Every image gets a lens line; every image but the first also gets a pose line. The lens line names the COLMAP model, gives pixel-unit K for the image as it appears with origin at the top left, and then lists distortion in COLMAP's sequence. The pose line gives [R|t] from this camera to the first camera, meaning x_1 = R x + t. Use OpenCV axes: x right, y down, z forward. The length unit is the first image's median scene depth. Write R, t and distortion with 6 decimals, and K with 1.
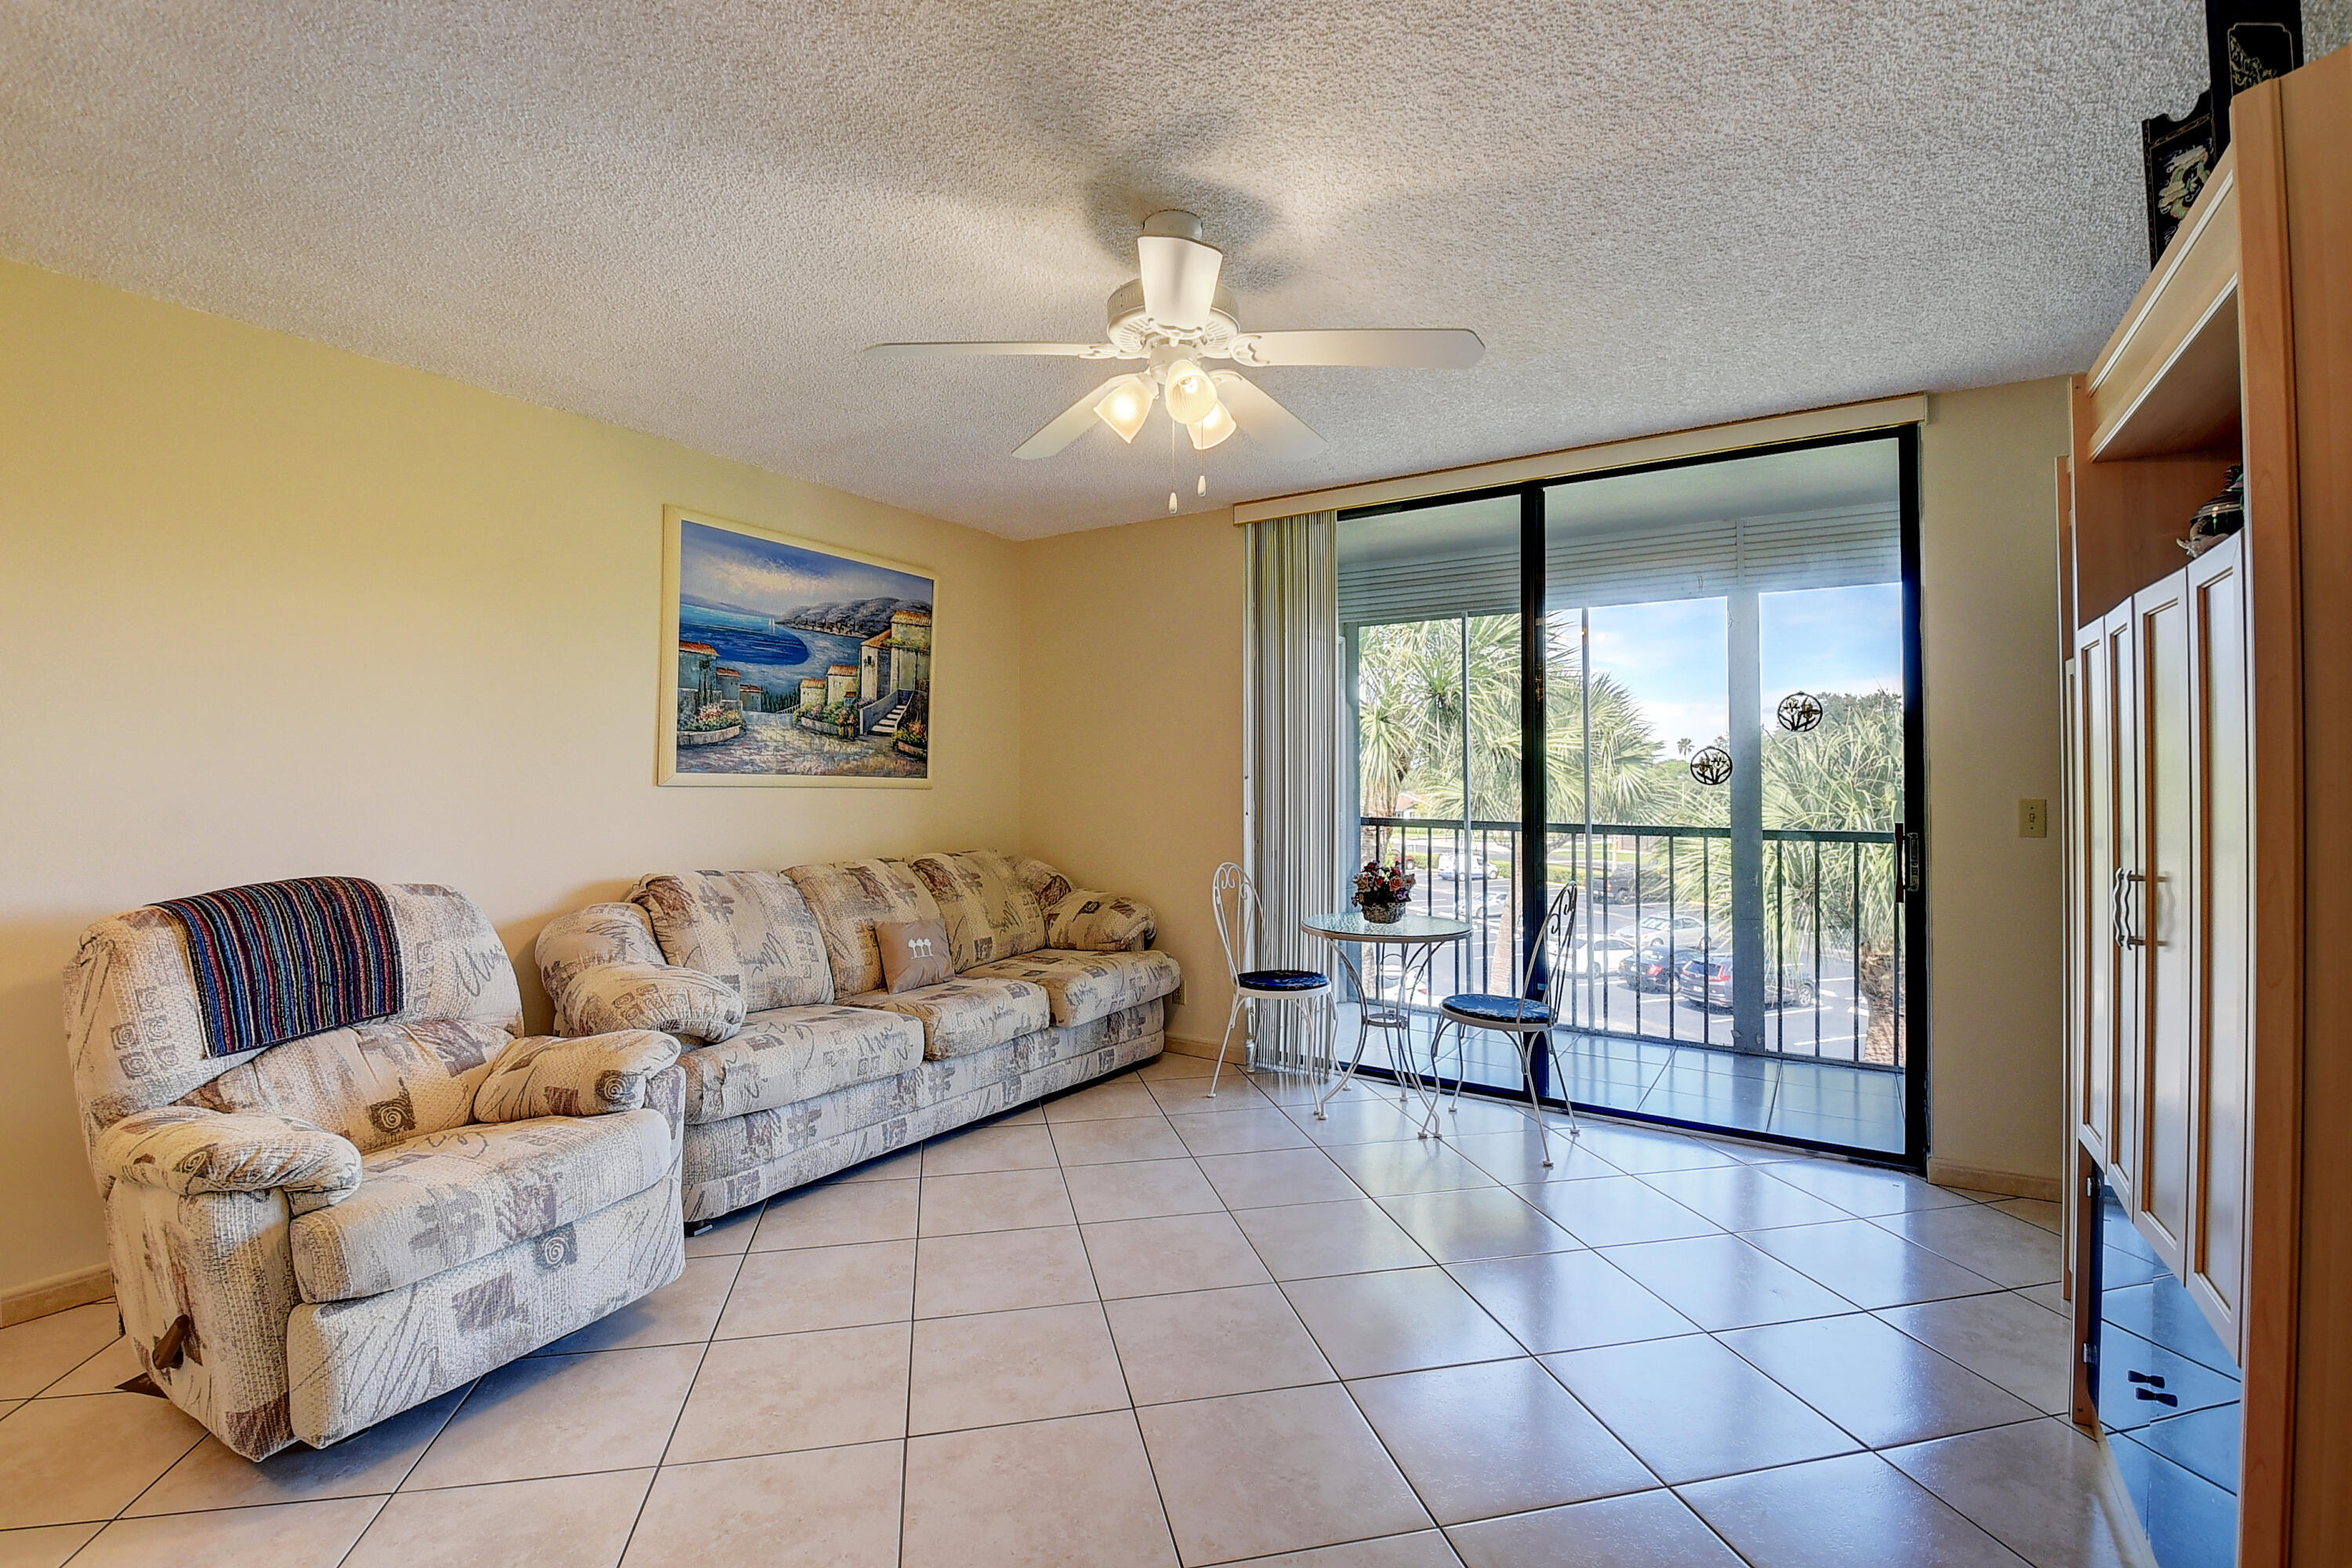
lens RADIAL K [[1028.2, 0, 1168.3], [0, 1028.2, 757.2], [0, 0, 1]] dist [0.018102, -0.034628]
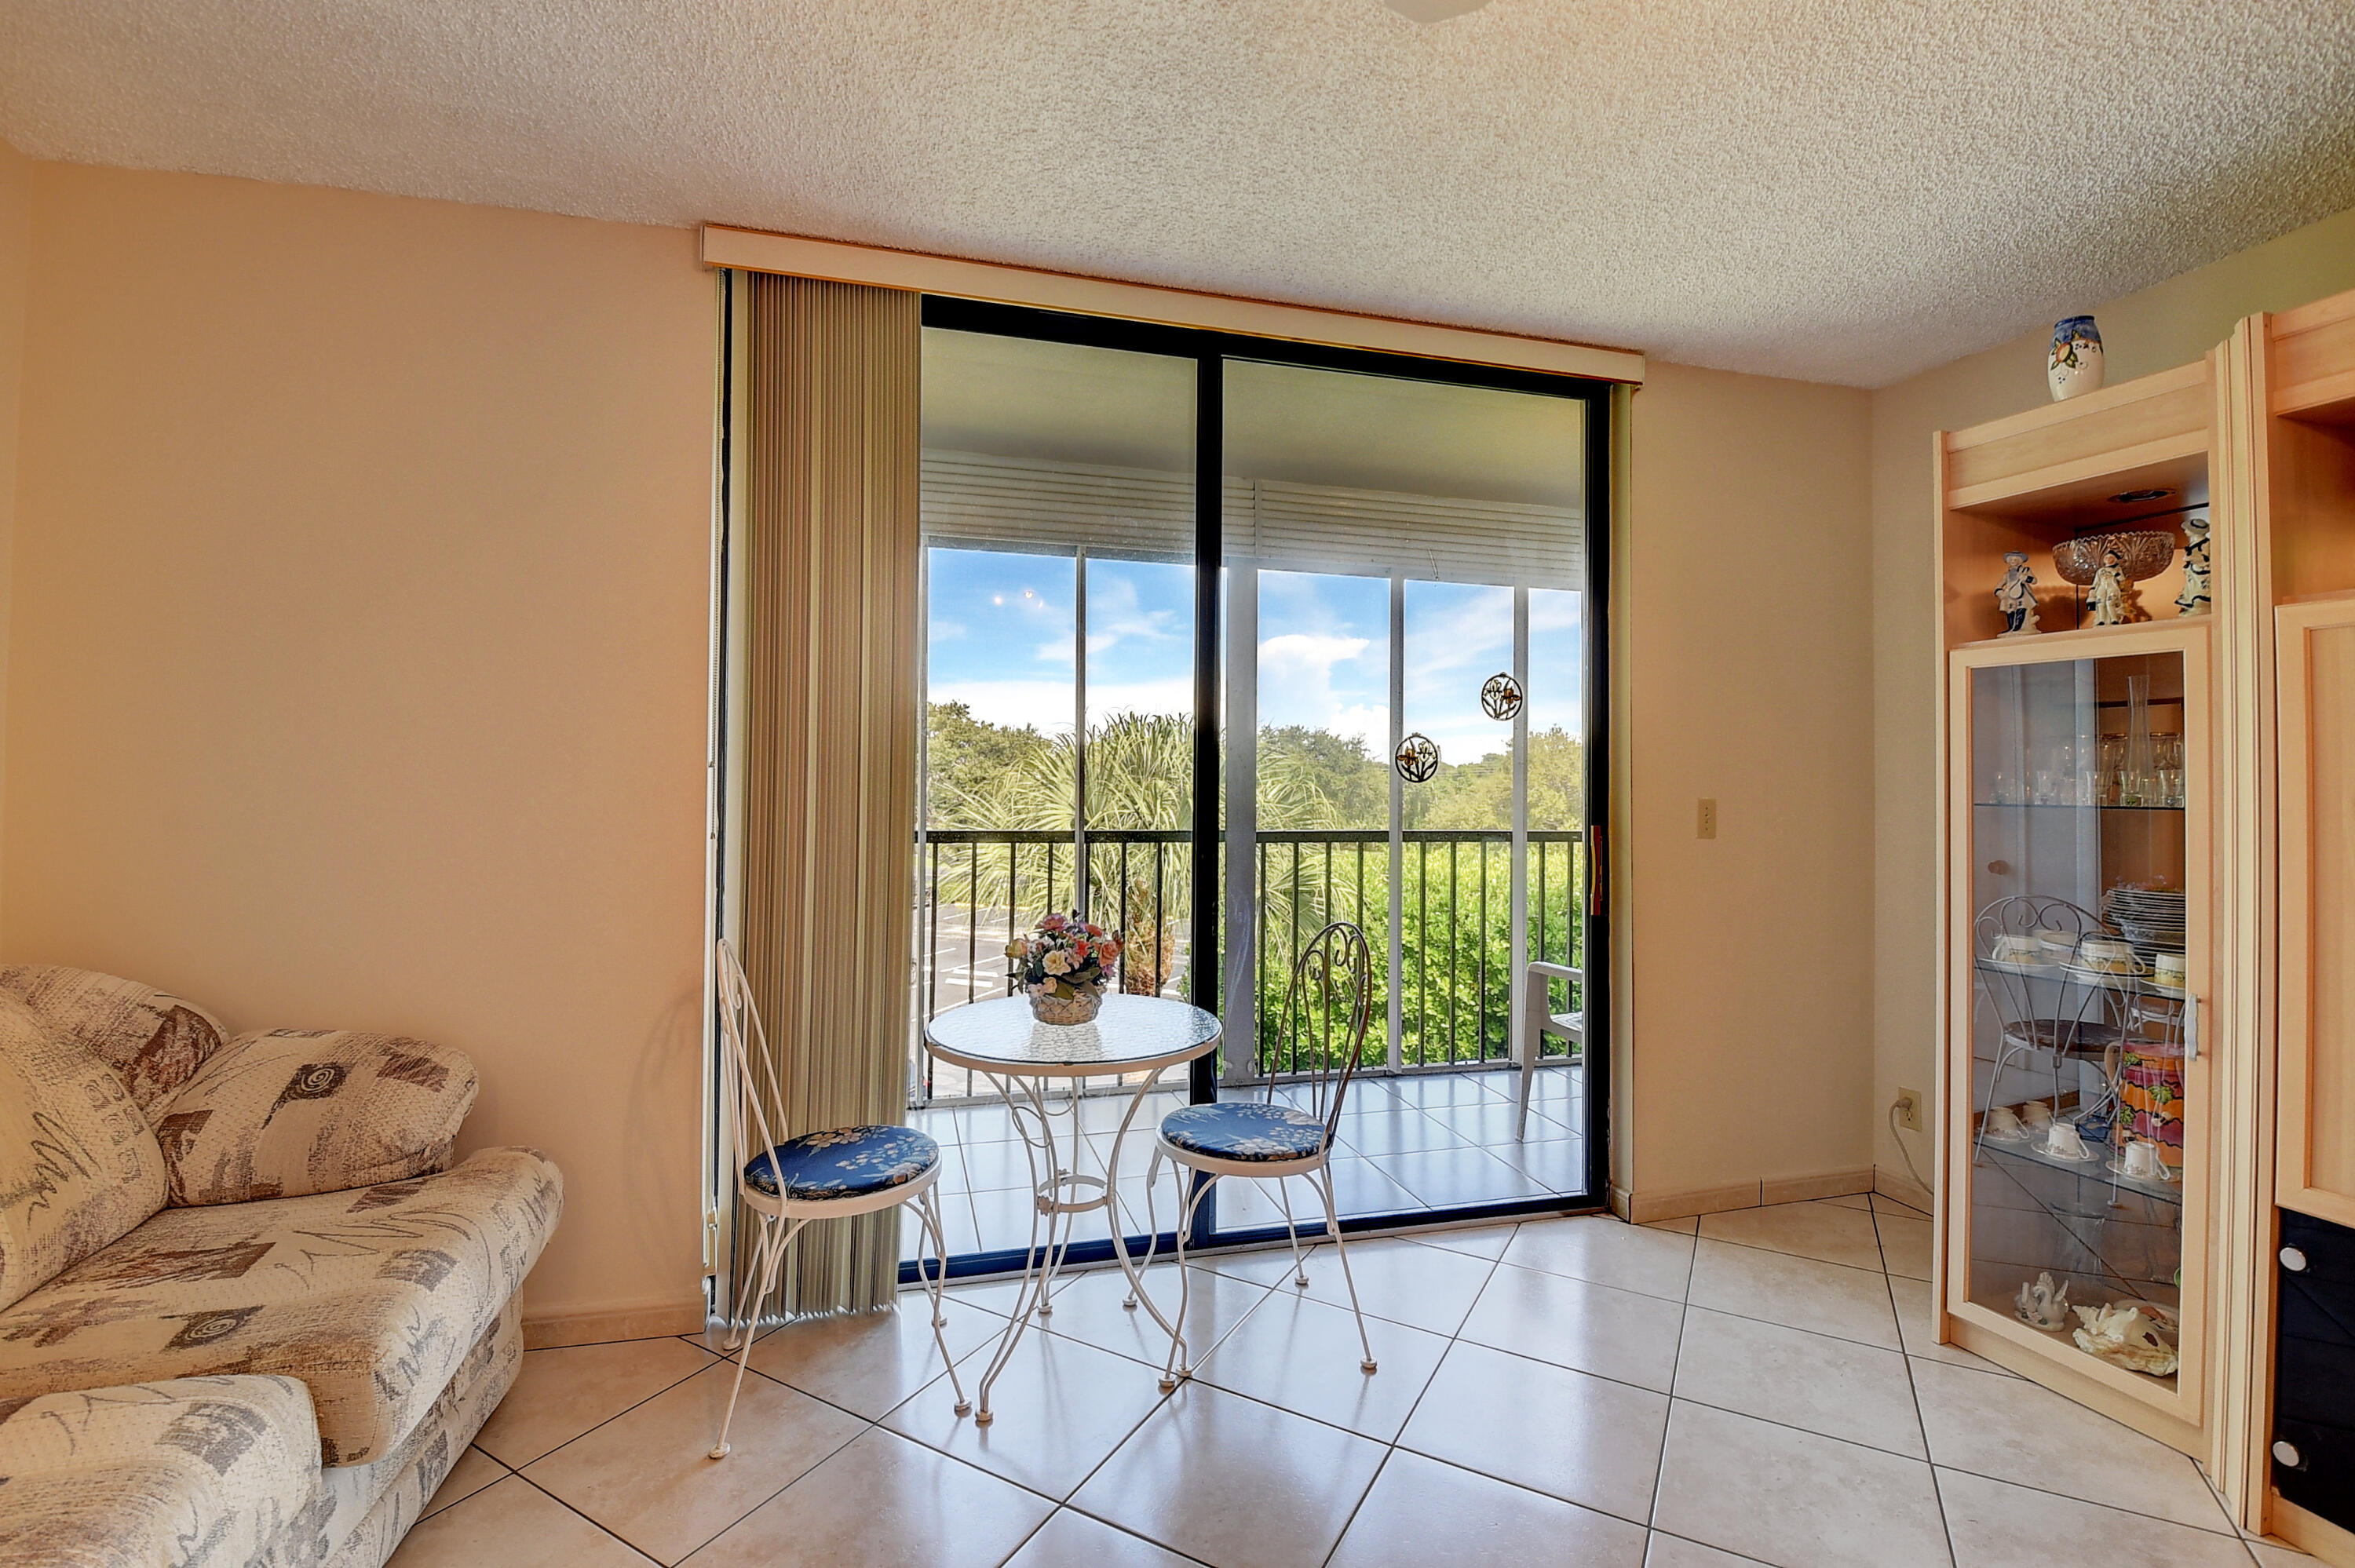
lens RADIAL K [[1041.1, 0, 1169.6], [0, 1041.1, 754.2], [0, 0, 1]] dist [-0.013558, -0.007059]
pose [[0.663827, 0.023859, 0.747505, -0.180542], [-0.023430, 0.999664, -0.011100, 0.016541], [-0.747519, -0.010146, 0.664163, 0.554701]]
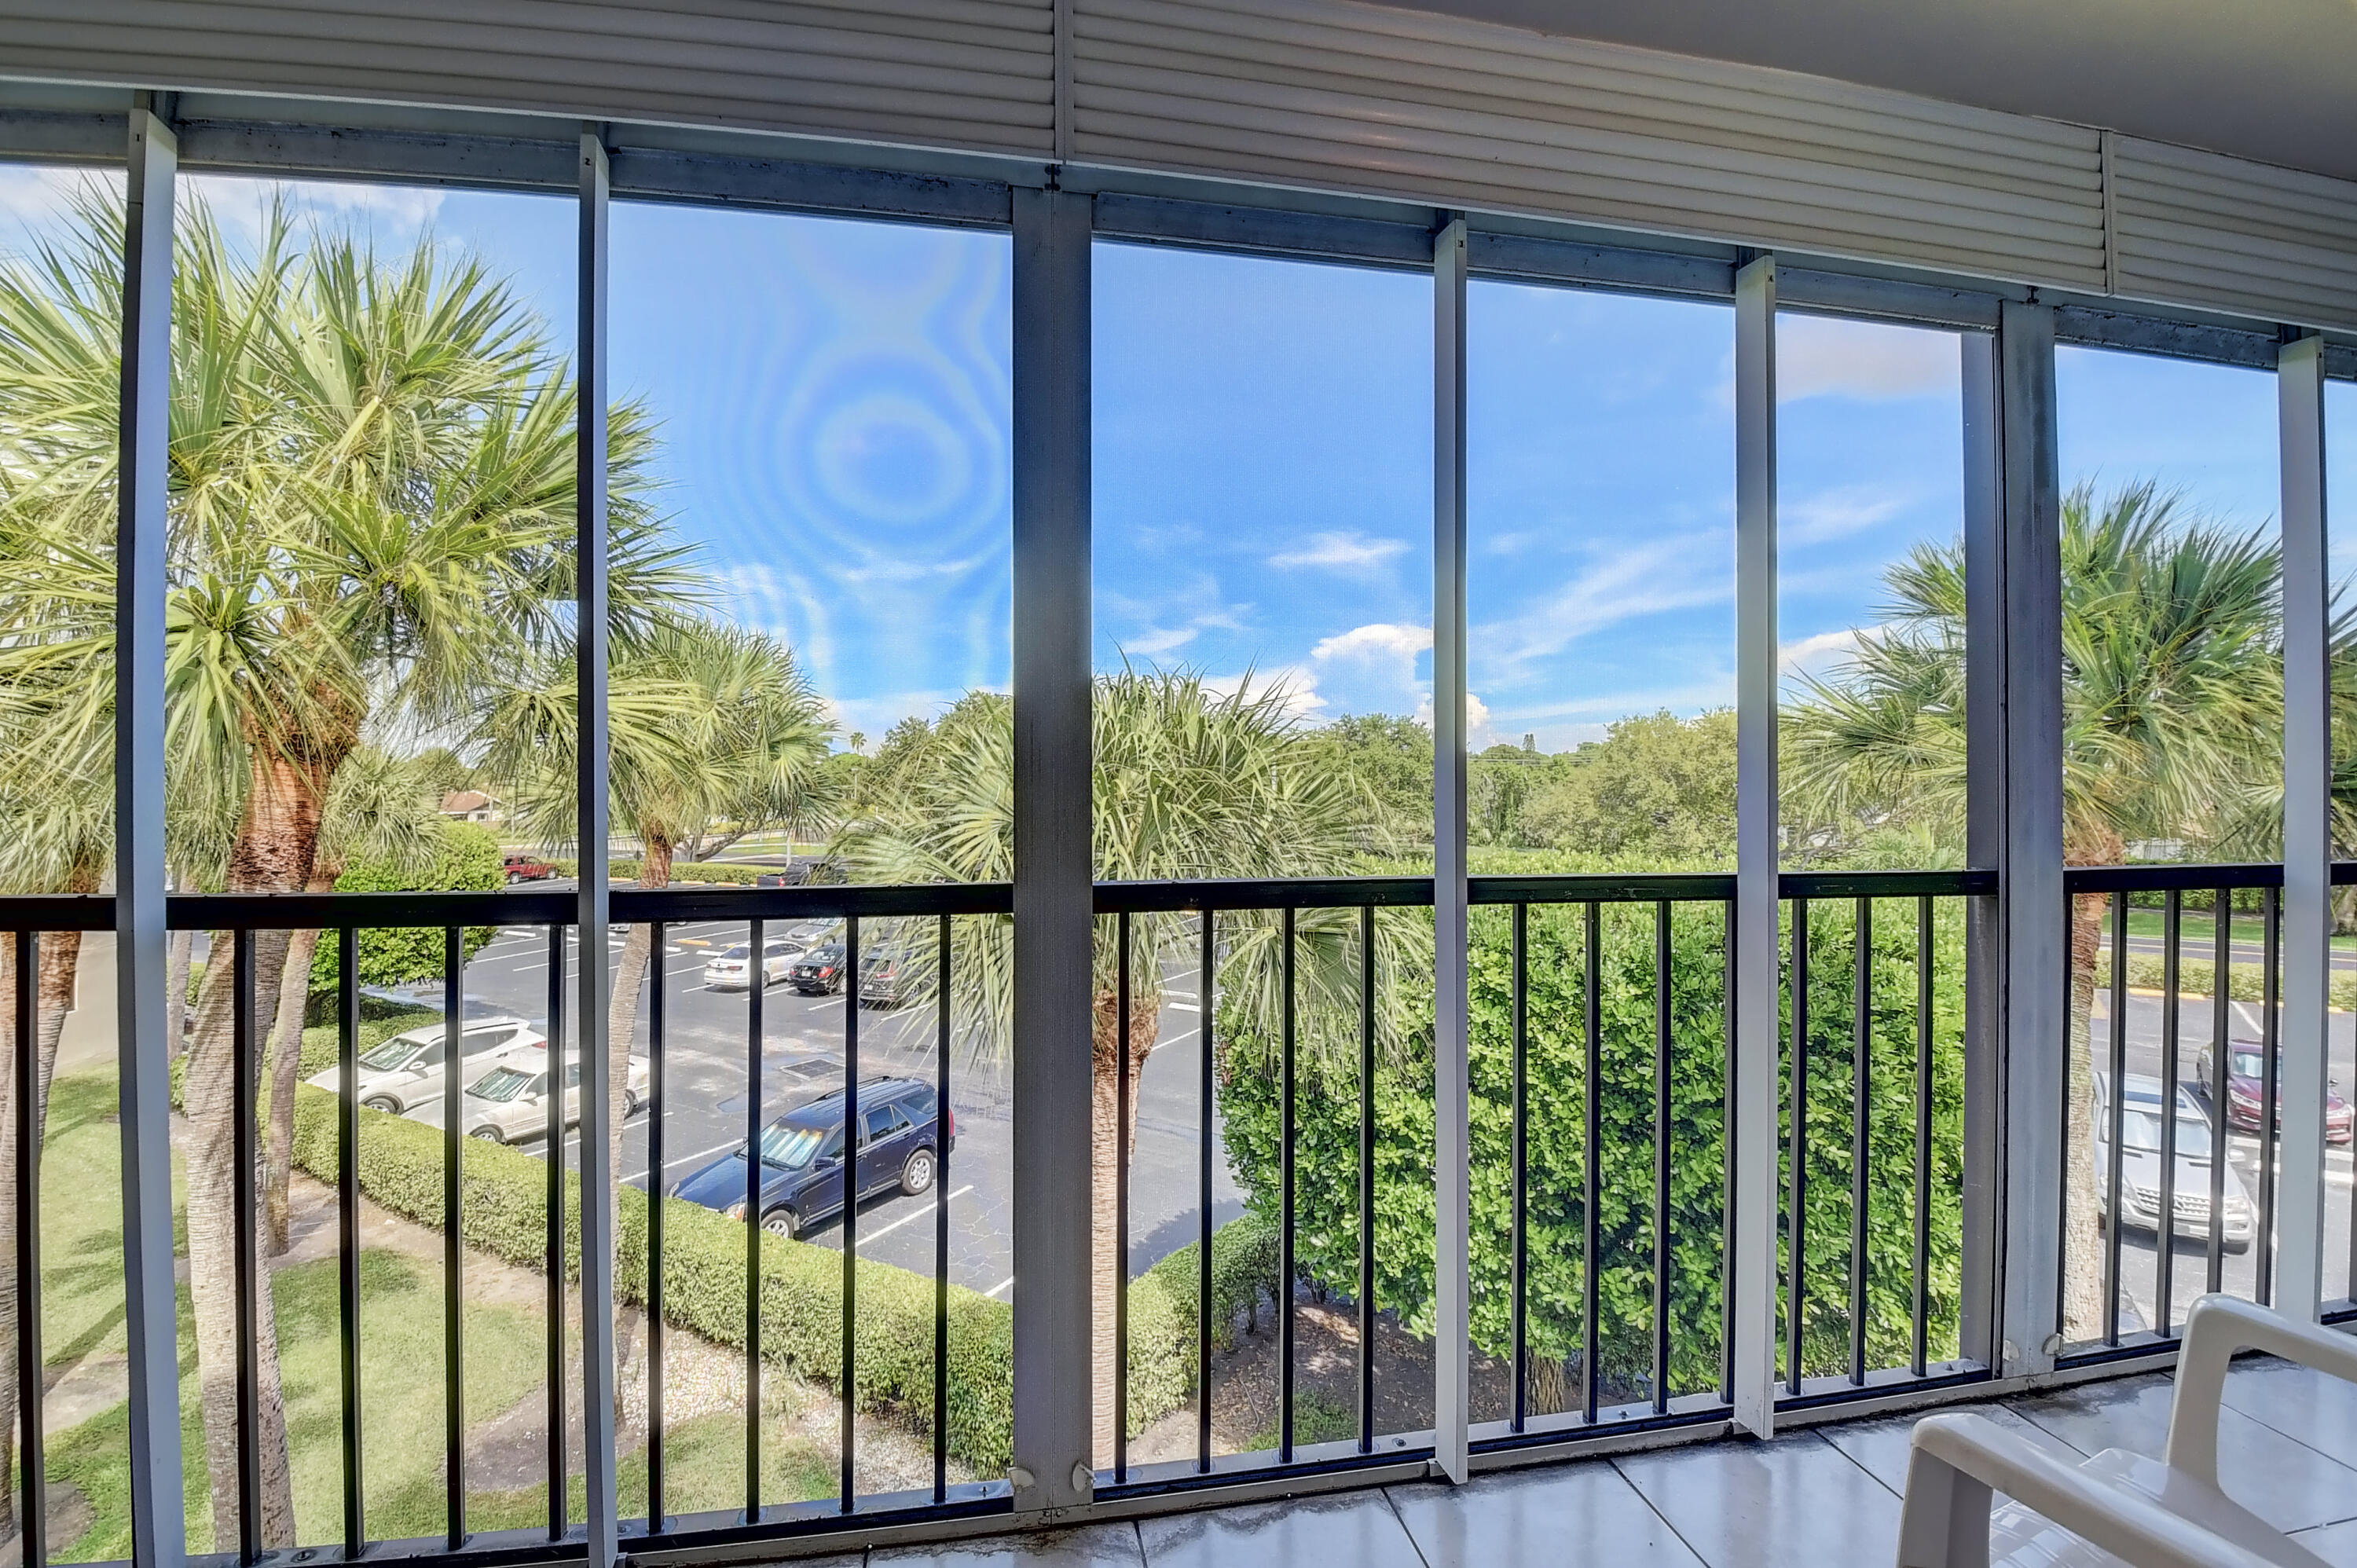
lens RADIAL K [[1030.5, 0, 1172.9], [0, 1030.5, 758.1], [0, 0, 1]] dist [0.000257, -0.014960]
pose [[0.723268, 0.008928, 0.690509, 0.422831], [-0.012314, 0.999924, -0.000031, 0.029839], [-0.690457, -0.008481, 0.723323, 0.875241]]
